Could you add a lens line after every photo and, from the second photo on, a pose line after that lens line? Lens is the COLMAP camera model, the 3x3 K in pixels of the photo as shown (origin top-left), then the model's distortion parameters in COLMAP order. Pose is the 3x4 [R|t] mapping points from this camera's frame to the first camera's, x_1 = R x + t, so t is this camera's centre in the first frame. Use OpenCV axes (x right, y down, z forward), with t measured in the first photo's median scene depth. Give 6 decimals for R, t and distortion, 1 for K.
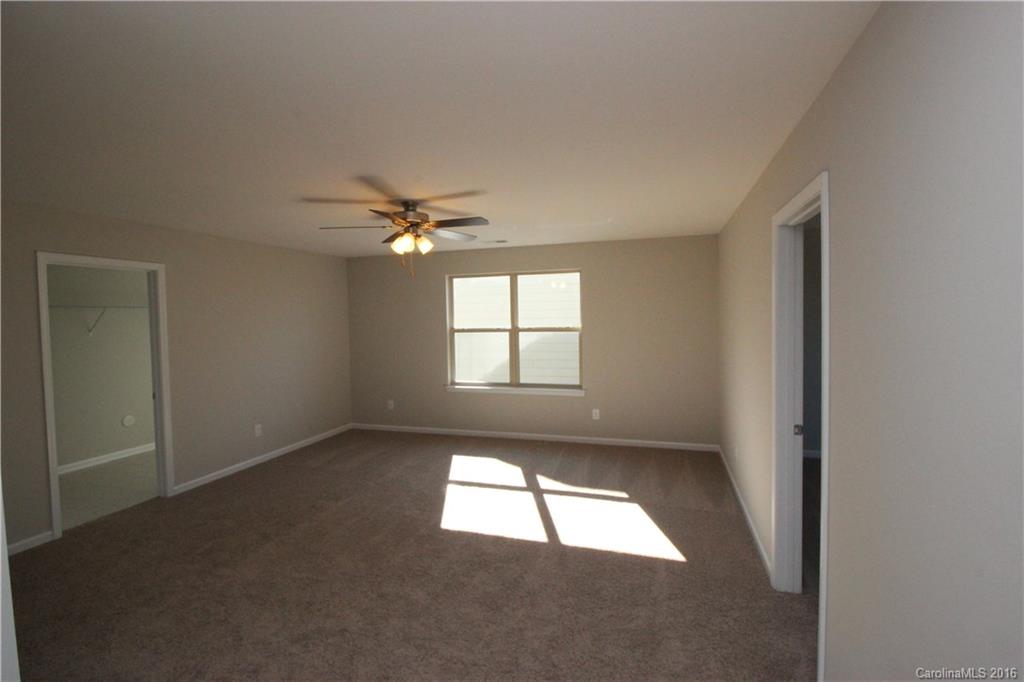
lens RADIAL K [[463.8, 0, 512.0], [0, 463.8, 341.0], [0, 0, 1]] dist [0.001050, -0.015010]
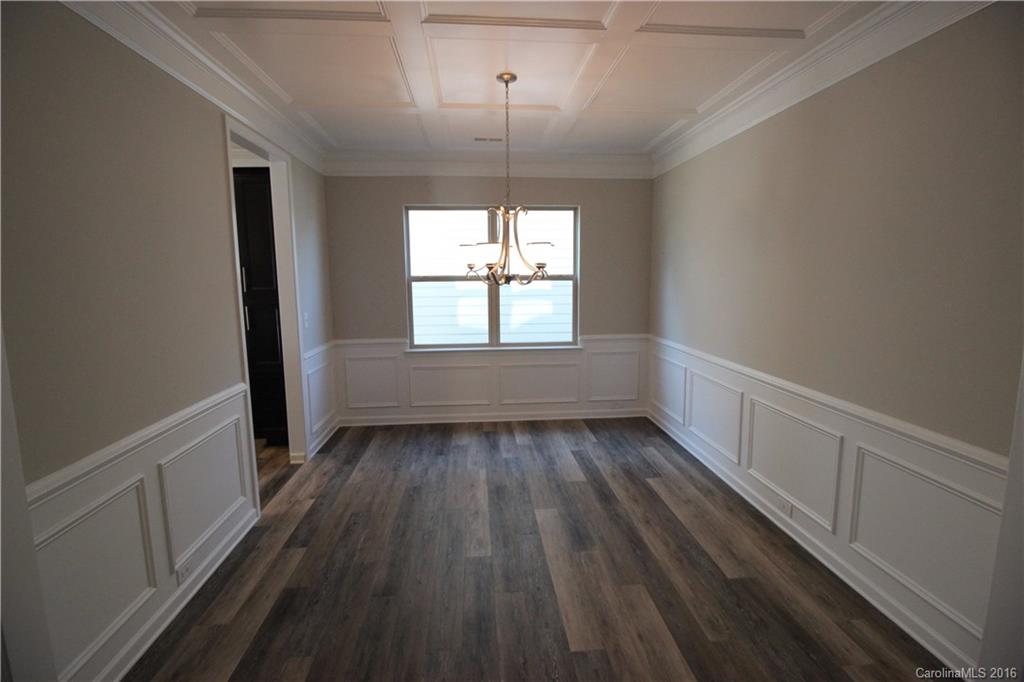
lens RADIAL K [[463.8, 0, 512.0], [0, 463.8, 341.0], [0, 0, 1]] dist [0.001050, -0.015010]
pose [[0.923347, -0.044573, 0.381370, -0.505447], [0.004758, 0.994491, 0.104712, 0.000615], [-0.383936, -0.094871, 0.918473, 0.400485]]
